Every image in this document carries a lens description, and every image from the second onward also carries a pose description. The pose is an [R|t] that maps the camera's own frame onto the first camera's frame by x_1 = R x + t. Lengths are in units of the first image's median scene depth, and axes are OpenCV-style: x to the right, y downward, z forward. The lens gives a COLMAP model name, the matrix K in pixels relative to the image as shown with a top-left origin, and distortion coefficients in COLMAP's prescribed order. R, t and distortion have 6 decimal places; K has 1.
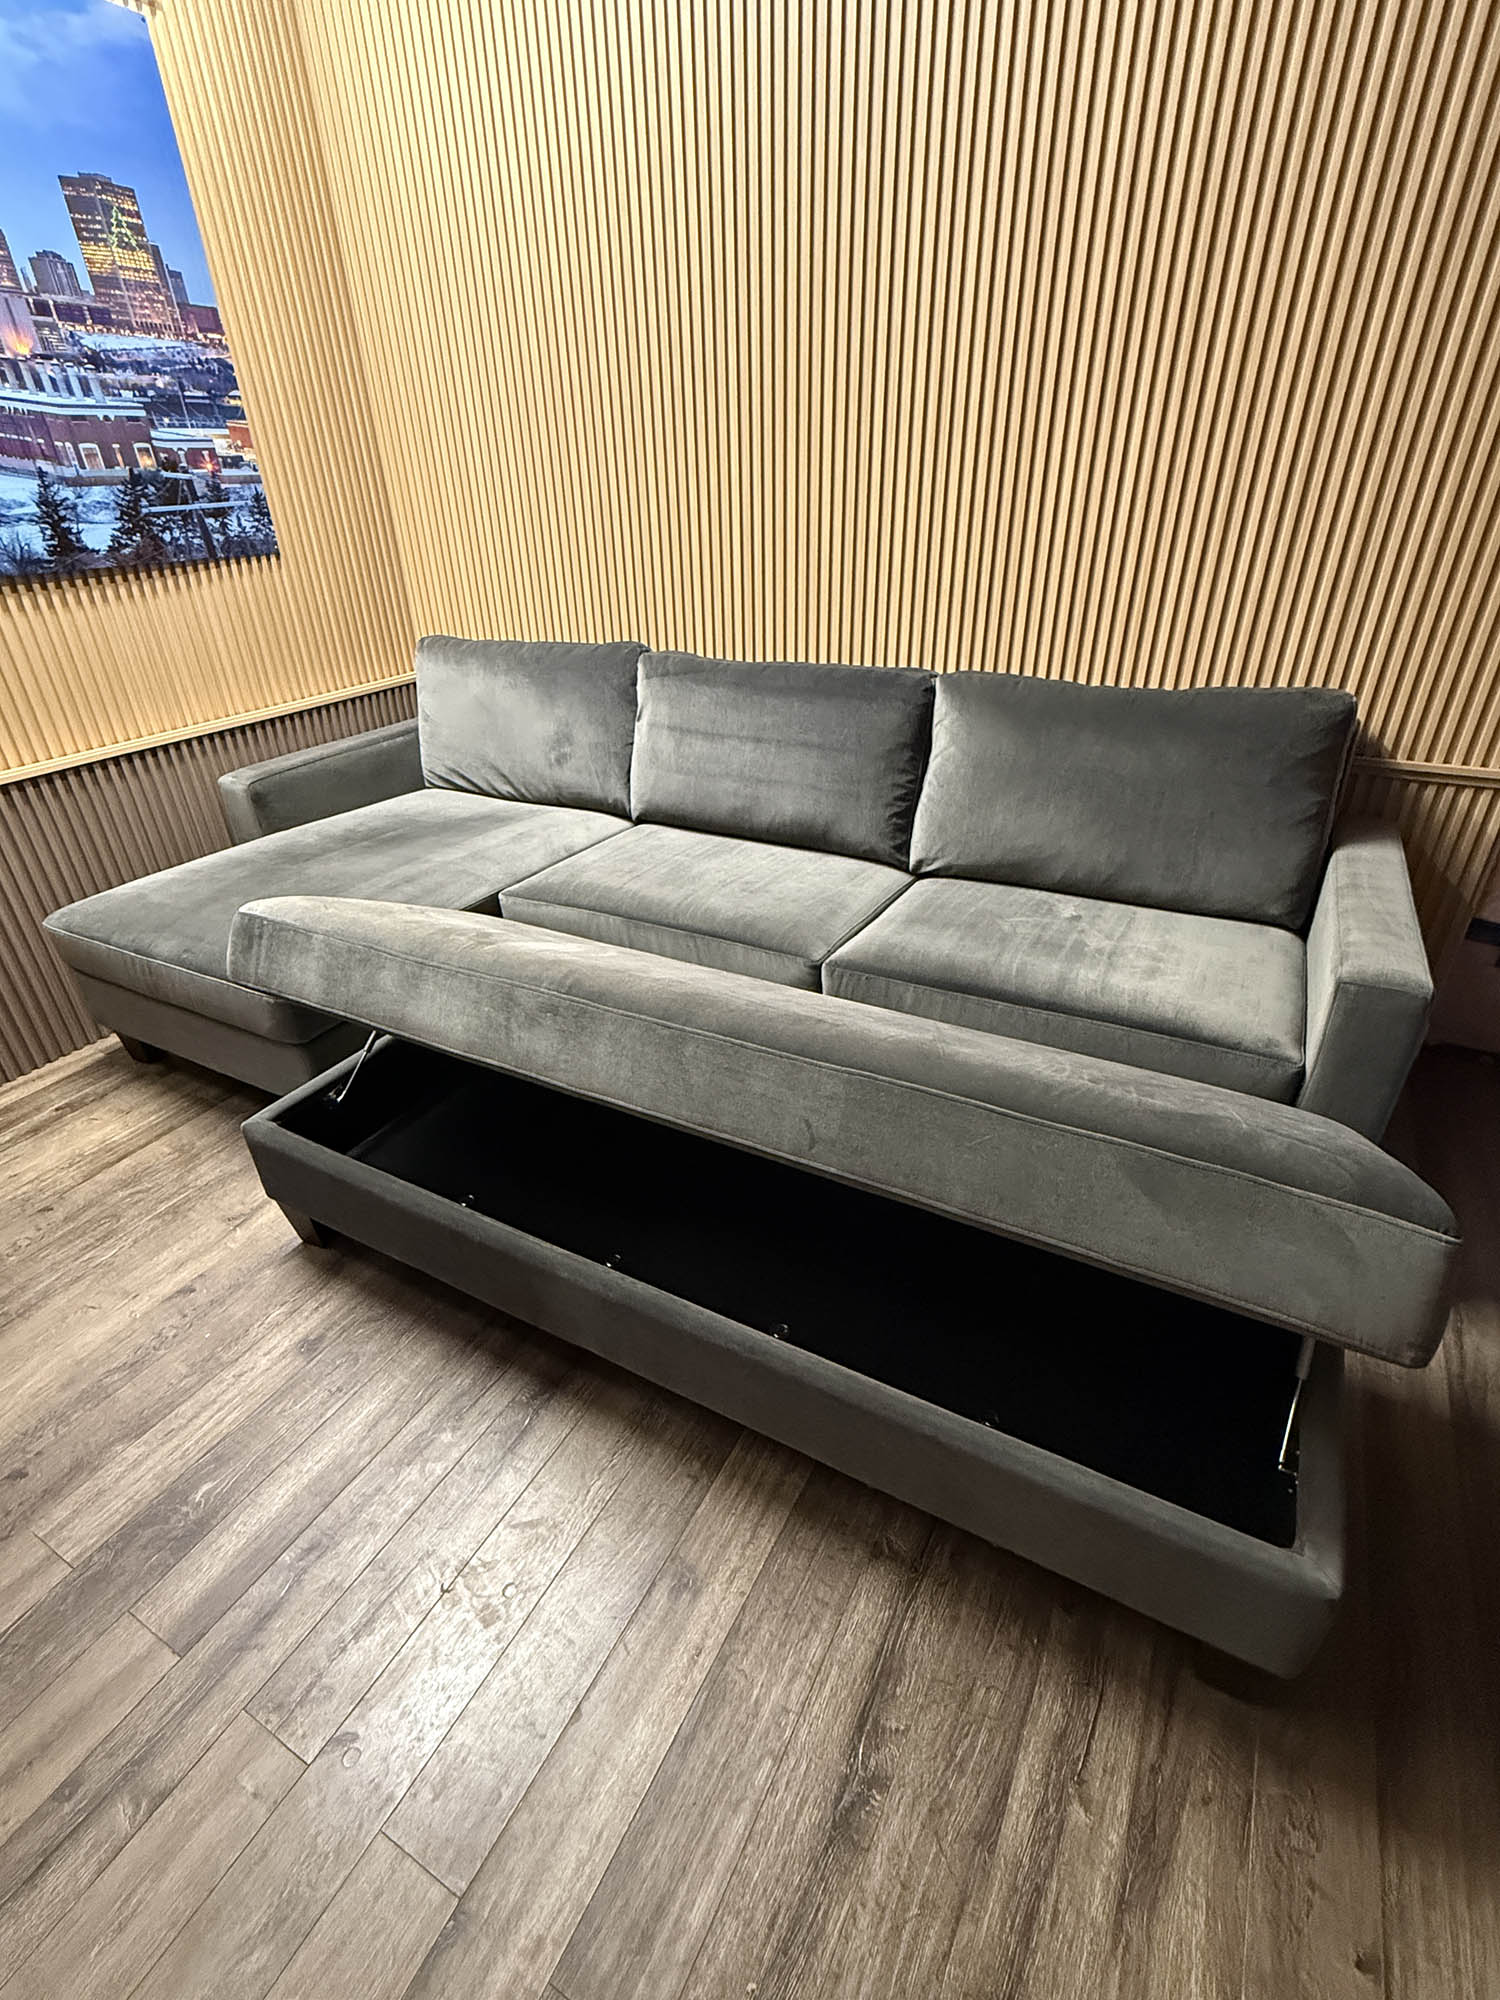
lens RADIAL K [[919.9, 0, 745.9], [0, 919.9, 1007.9], [0, 0, 1]] dist [0.003543, -0.000313]
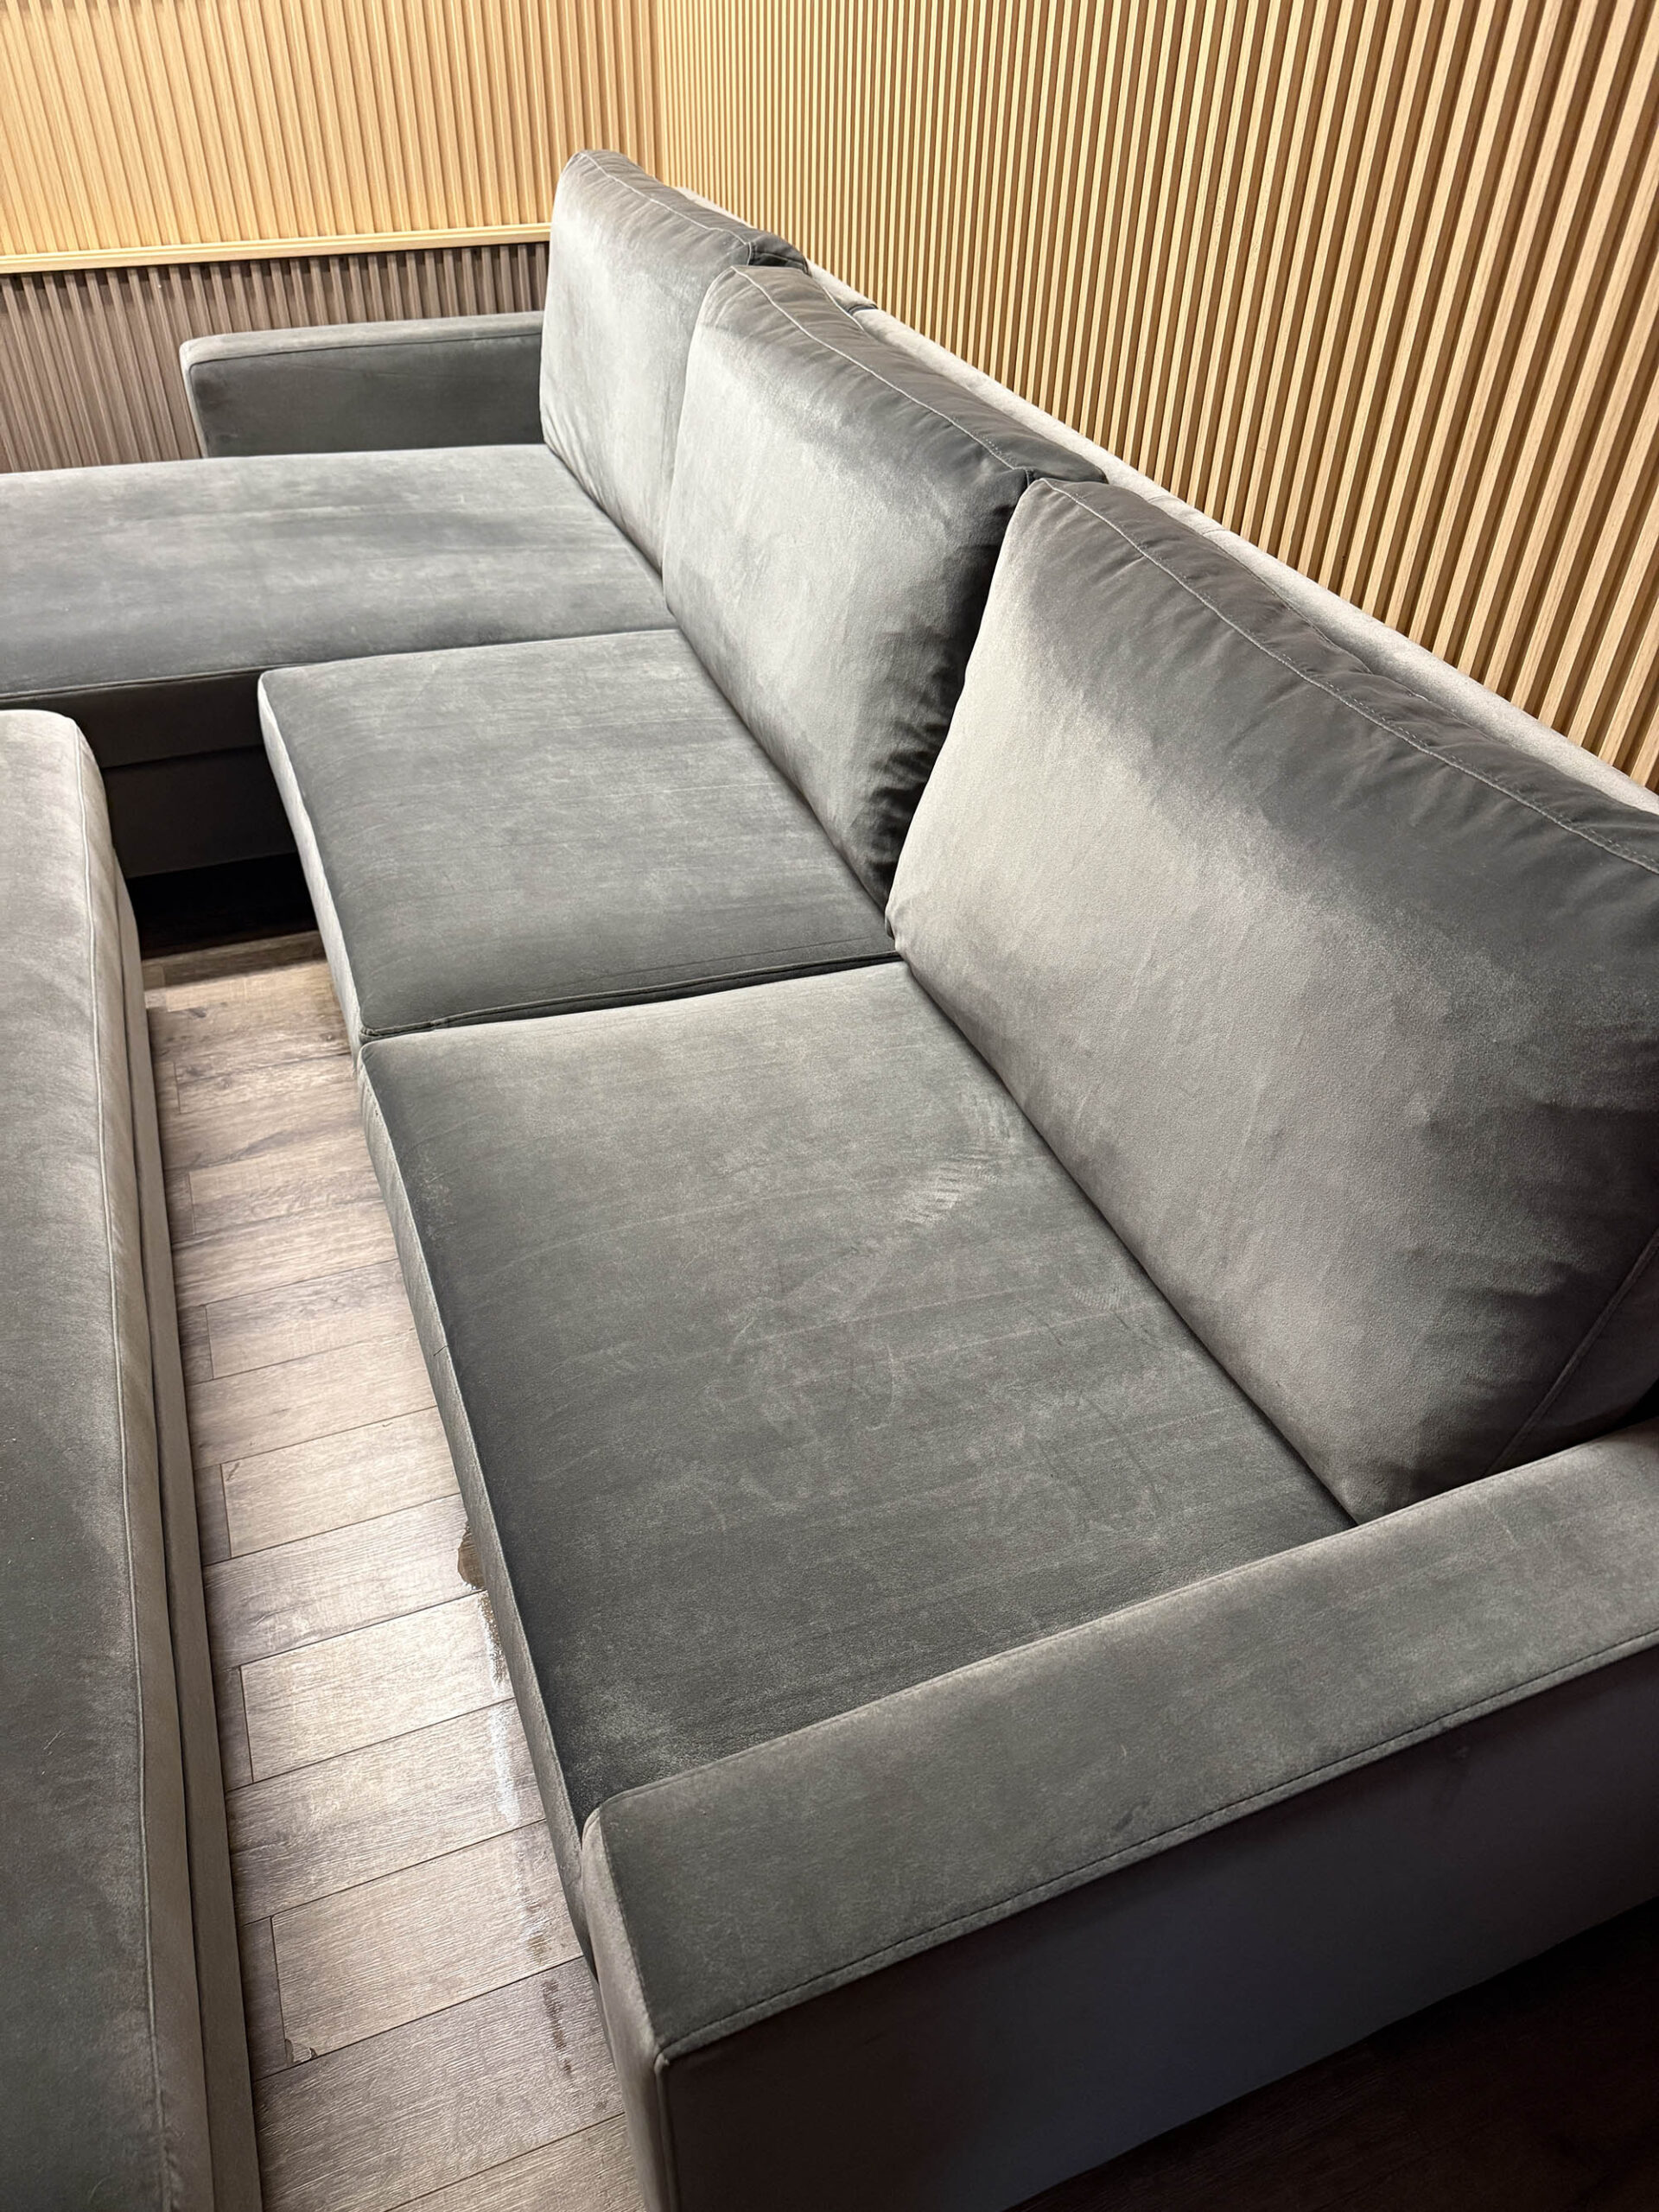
lens RADIAL K [[1545.1, 0, 825.2], [0, 1545.1, 1112.8], [0, 0, 1]] dist [0.168774, -0.336084]
pose [[0.761669, 0.446669, -0.469411, 0.599932], [-0.360195, 0.894063, 0.266292, -0.288147], [0.538628, -0.033747, 0.841868, 0.425409]]
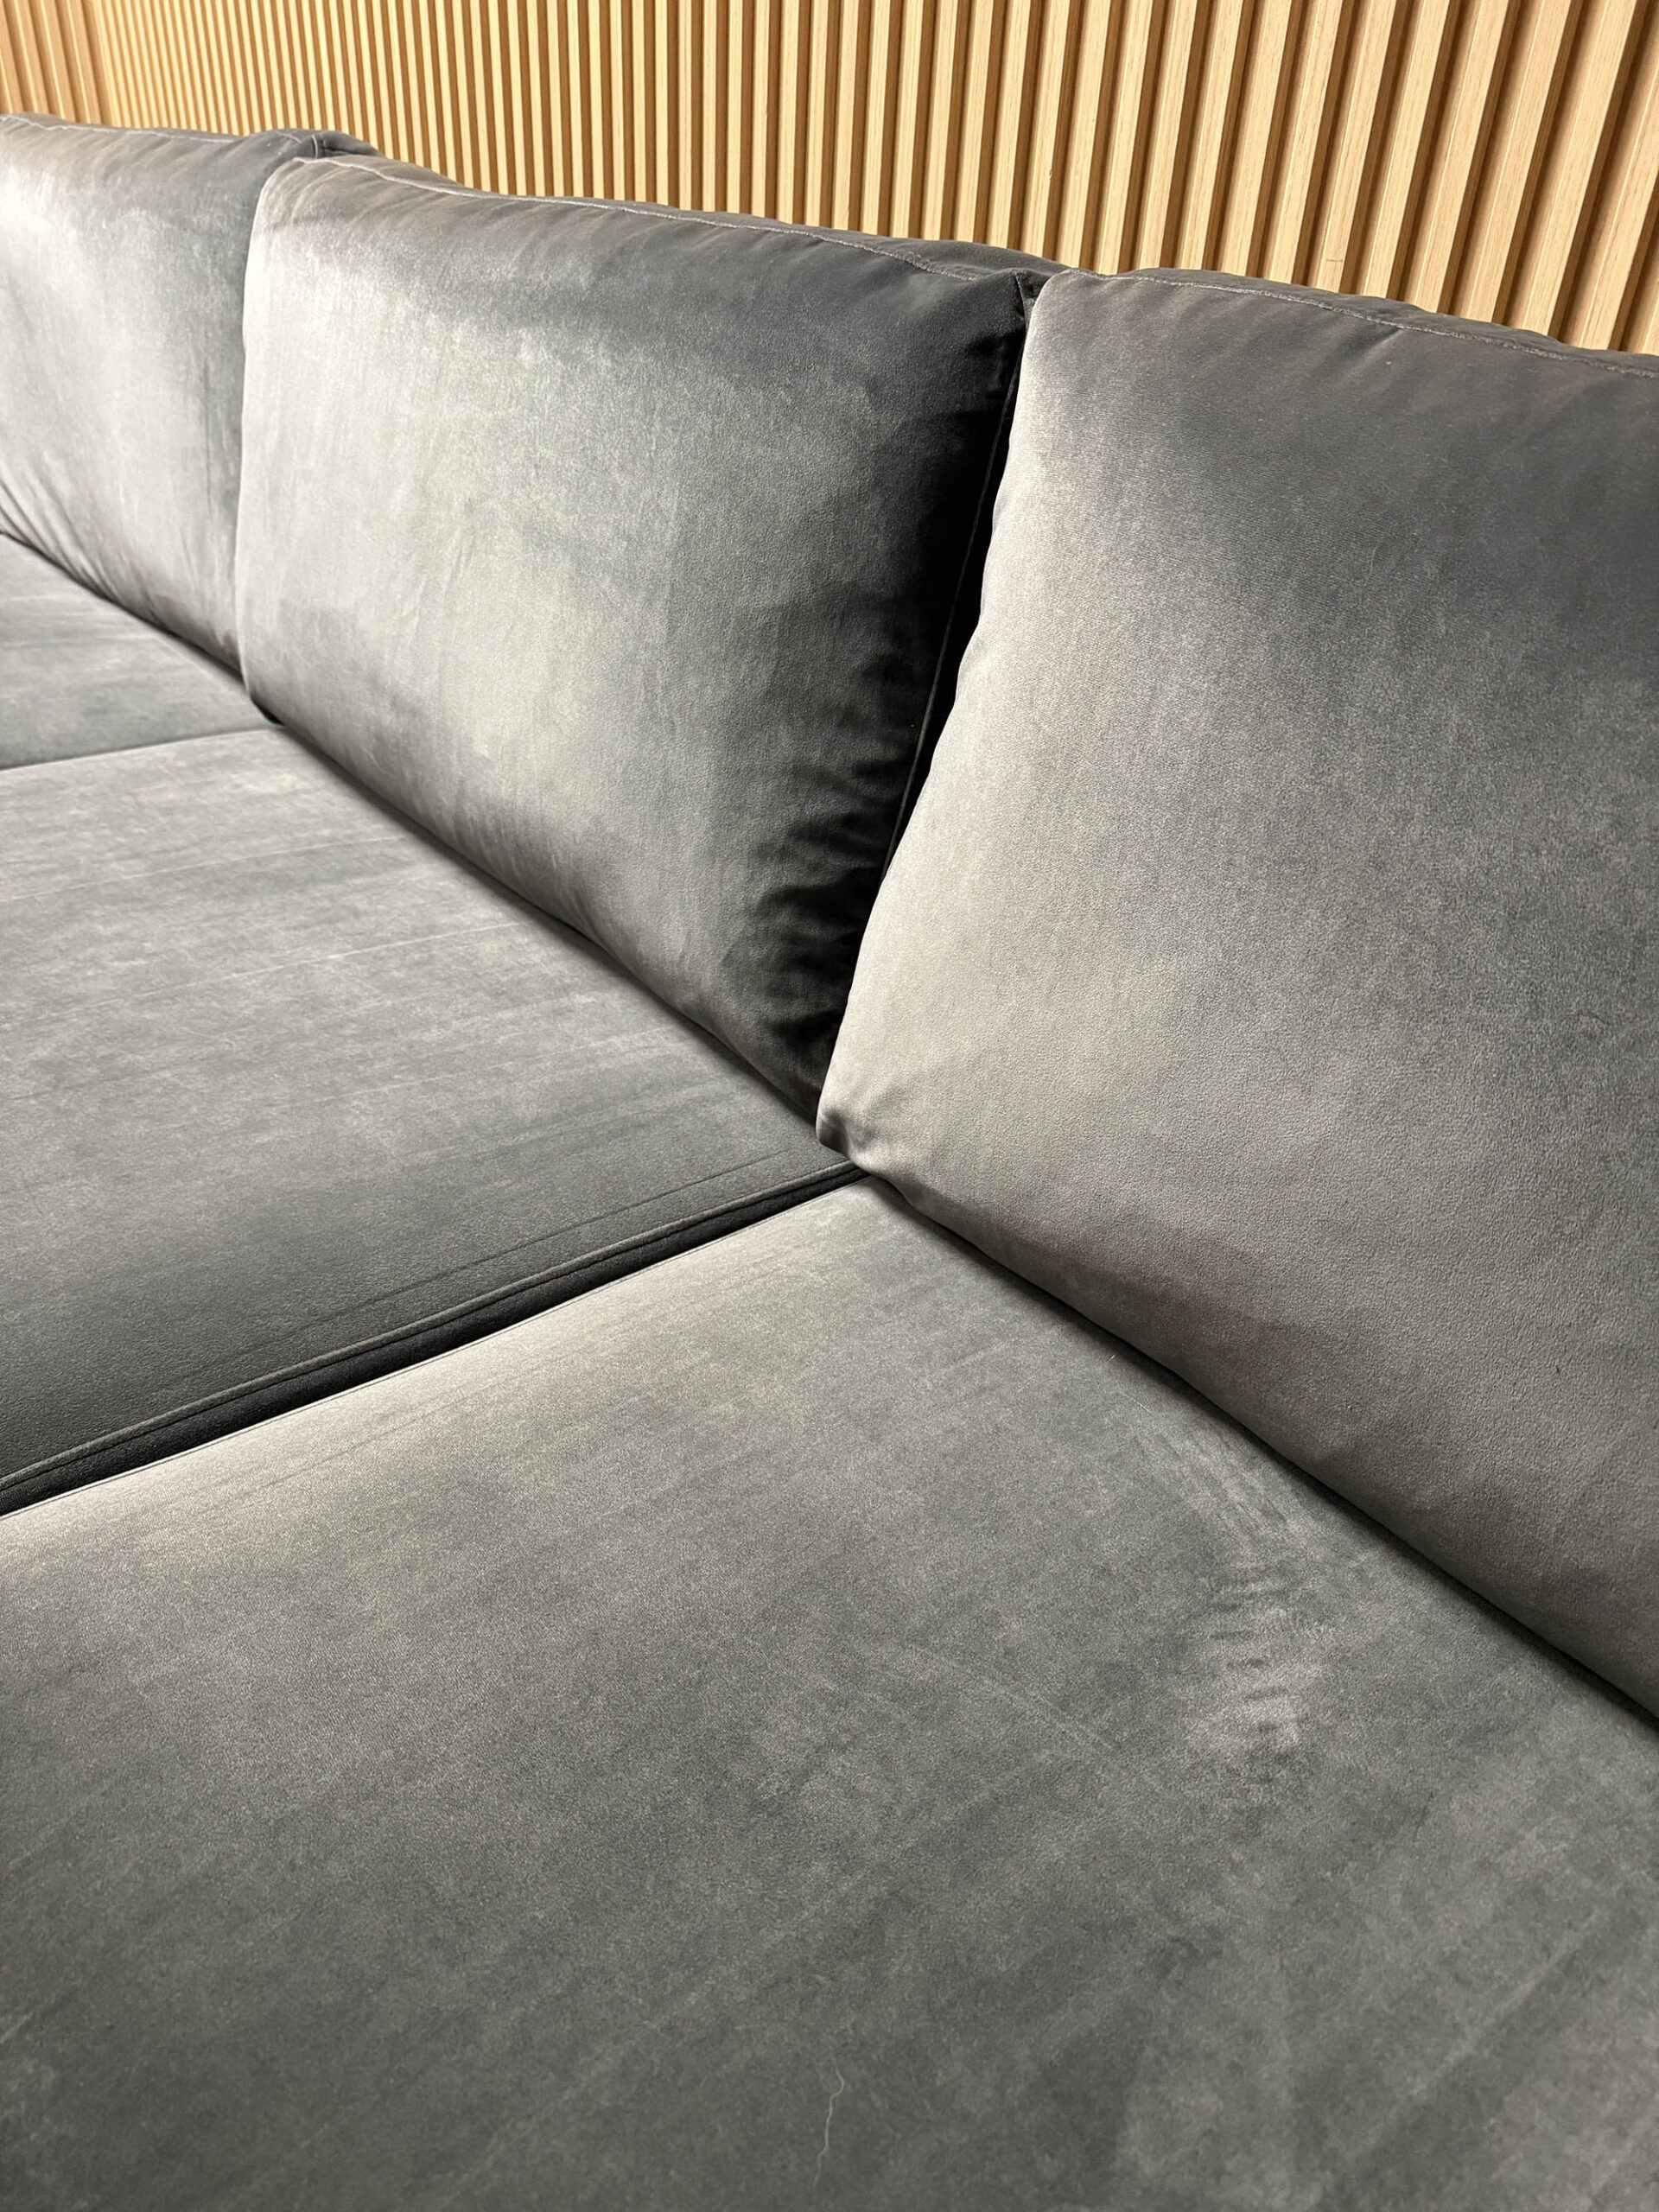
lens RADIAL K [[1554.2, 0, 829.5], [0, 1554.2, 1106.0], [0, 0, 1]] dist [0.107445, -0.186412]
pose [[0.927028, 0.258155, -0.271983, 0.325804], [-0.246727, 0.966098, 0.076037, -0.213039], [0.282391, -0.003383, 0.959293, 0.693911]]
